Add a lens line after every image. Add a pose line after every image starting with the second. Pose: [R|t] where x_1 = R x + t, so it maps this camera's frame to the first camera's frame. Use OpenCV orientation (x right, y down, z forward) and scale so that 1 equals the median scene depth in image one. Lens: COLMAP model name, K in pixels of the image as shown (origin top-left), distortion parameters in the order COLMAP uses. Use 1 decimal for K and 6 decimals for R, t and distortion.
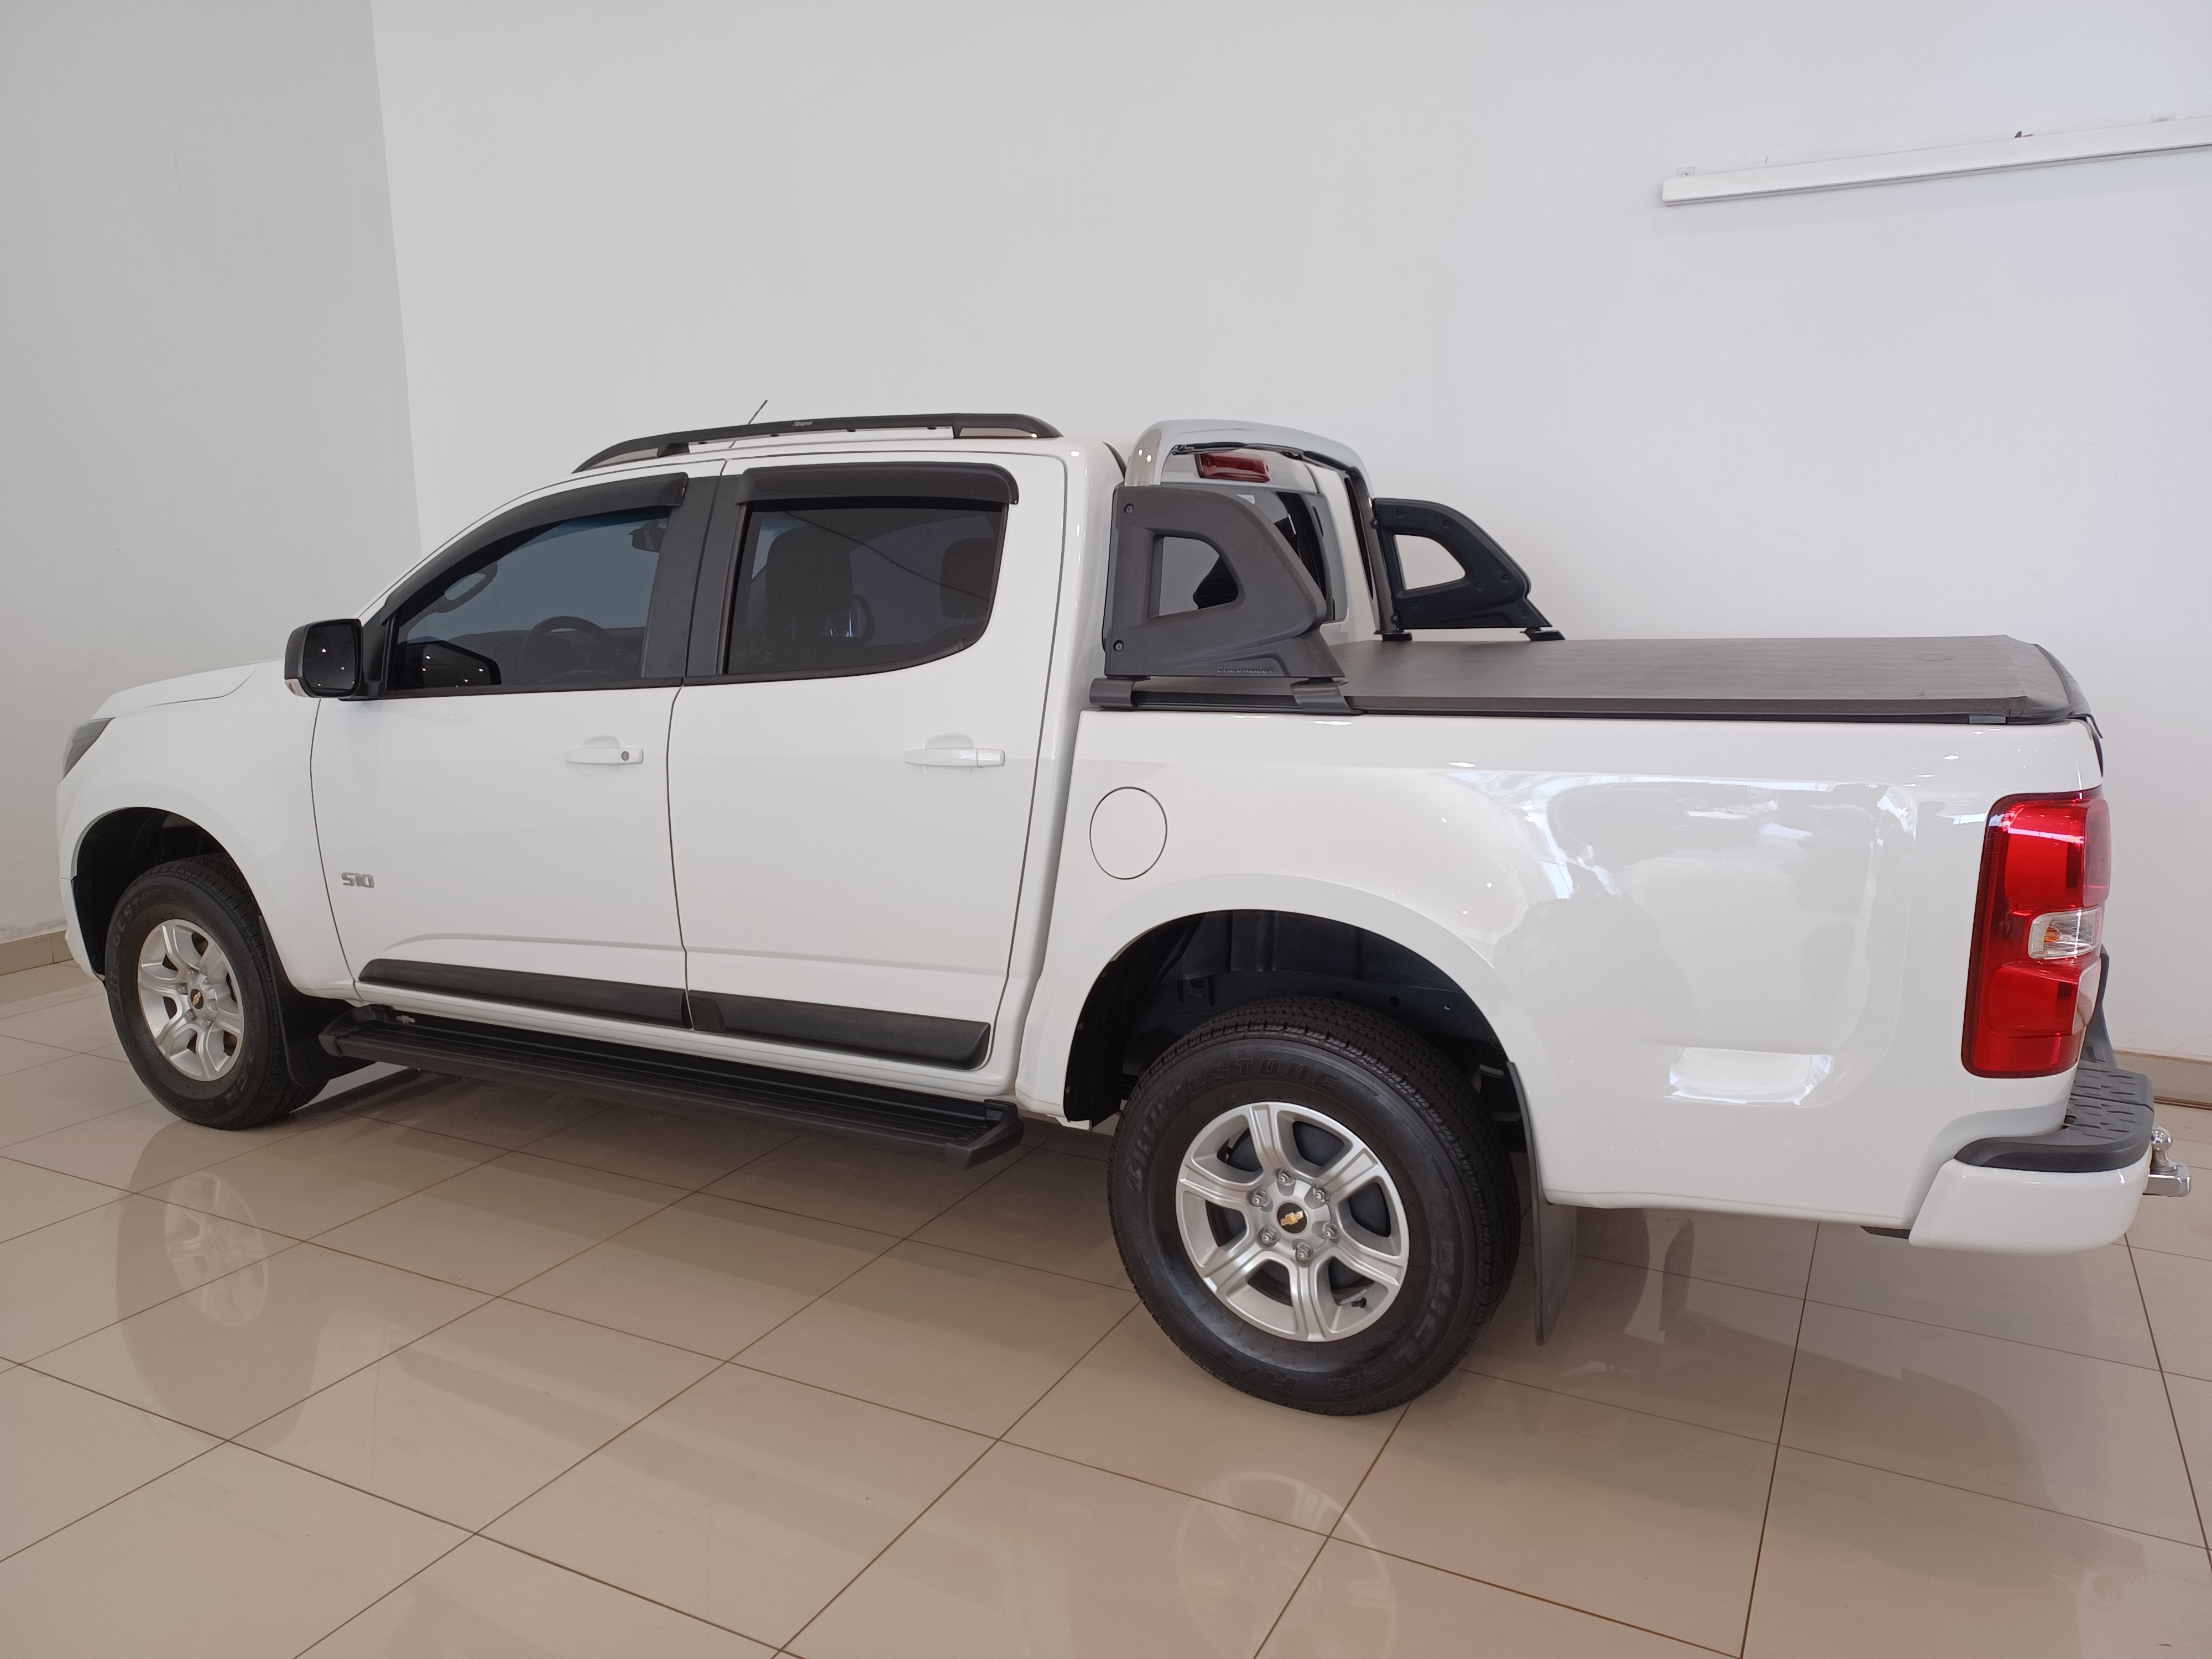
lens RADIAL K [[1742.7, 0, 1106.0], [0, 1742.7, 829.5], [0, 0, 1]] dist [0.083120, -0.301226]
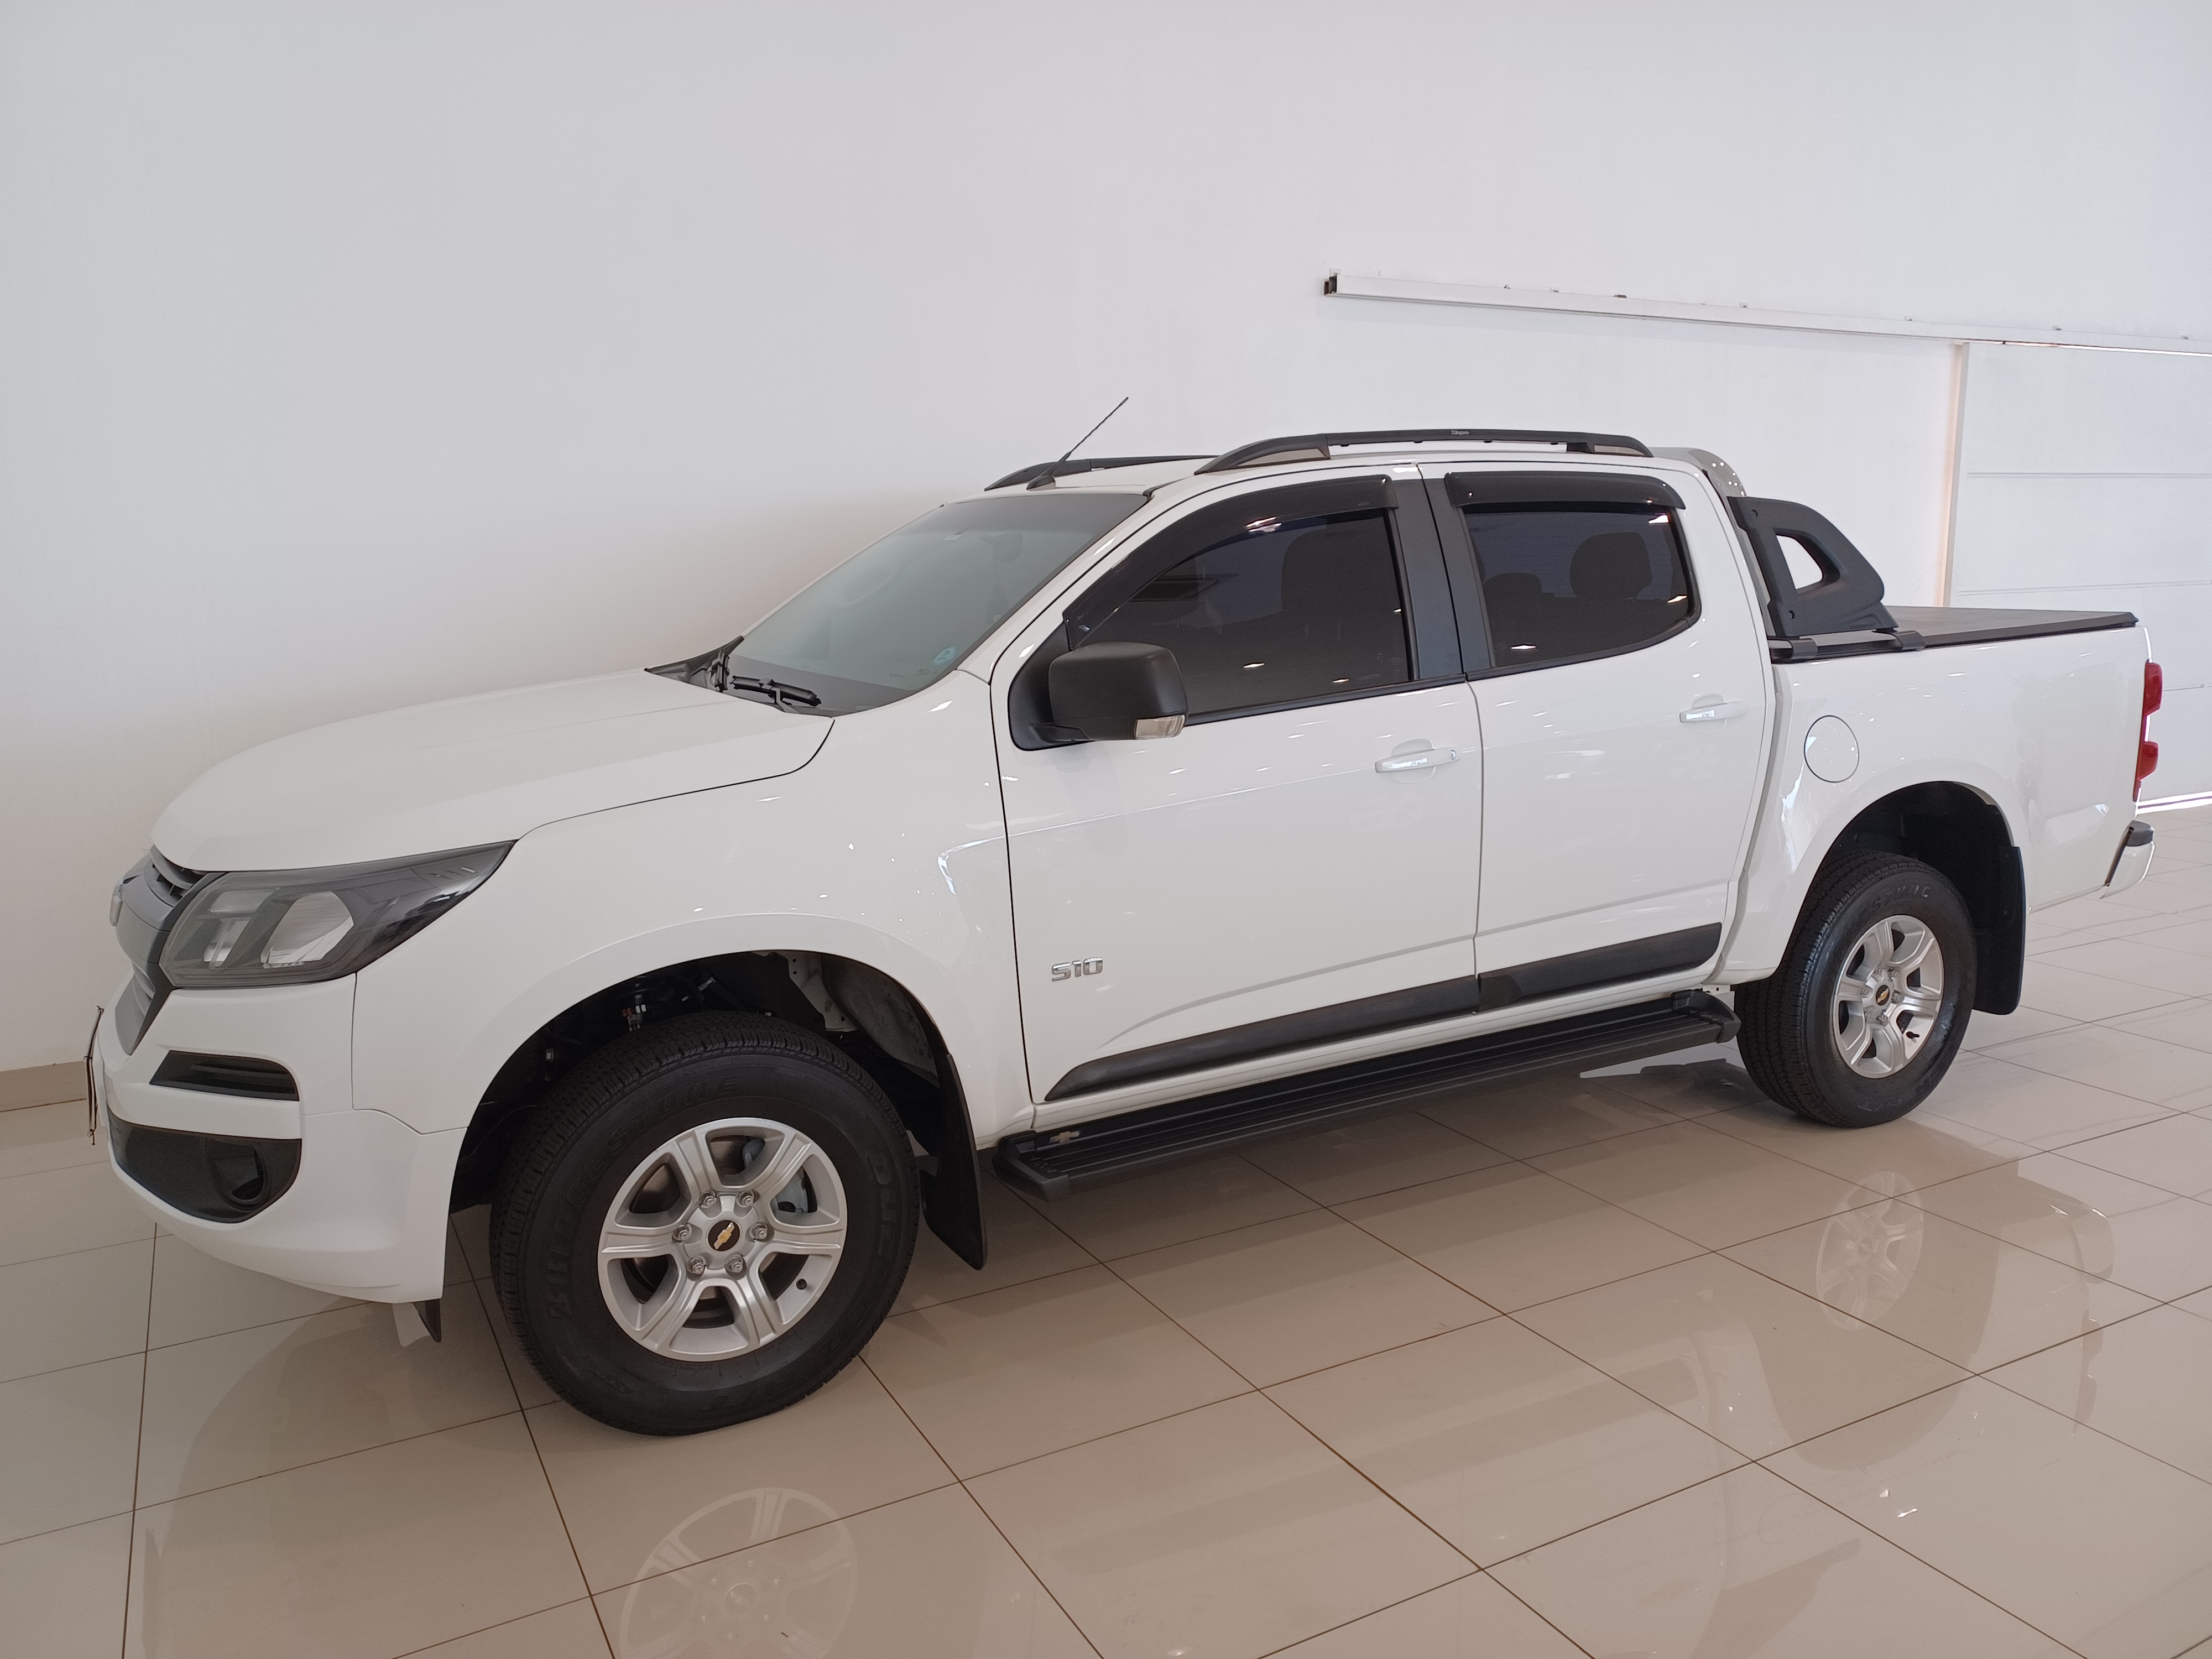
lens RADIAL K [[1590.1, 0, 1106.0], [0, 1590.1, 829.5], [0, 0, 1]] dist [0.065124, -0.001973]
pose [[0.539871, -0.144623, 0.829231, -1.089902], [0.149693, 0.985922, 0.074493, -0.092953], [-0.828330, 0.083913, 0.553920, 0.626090]]
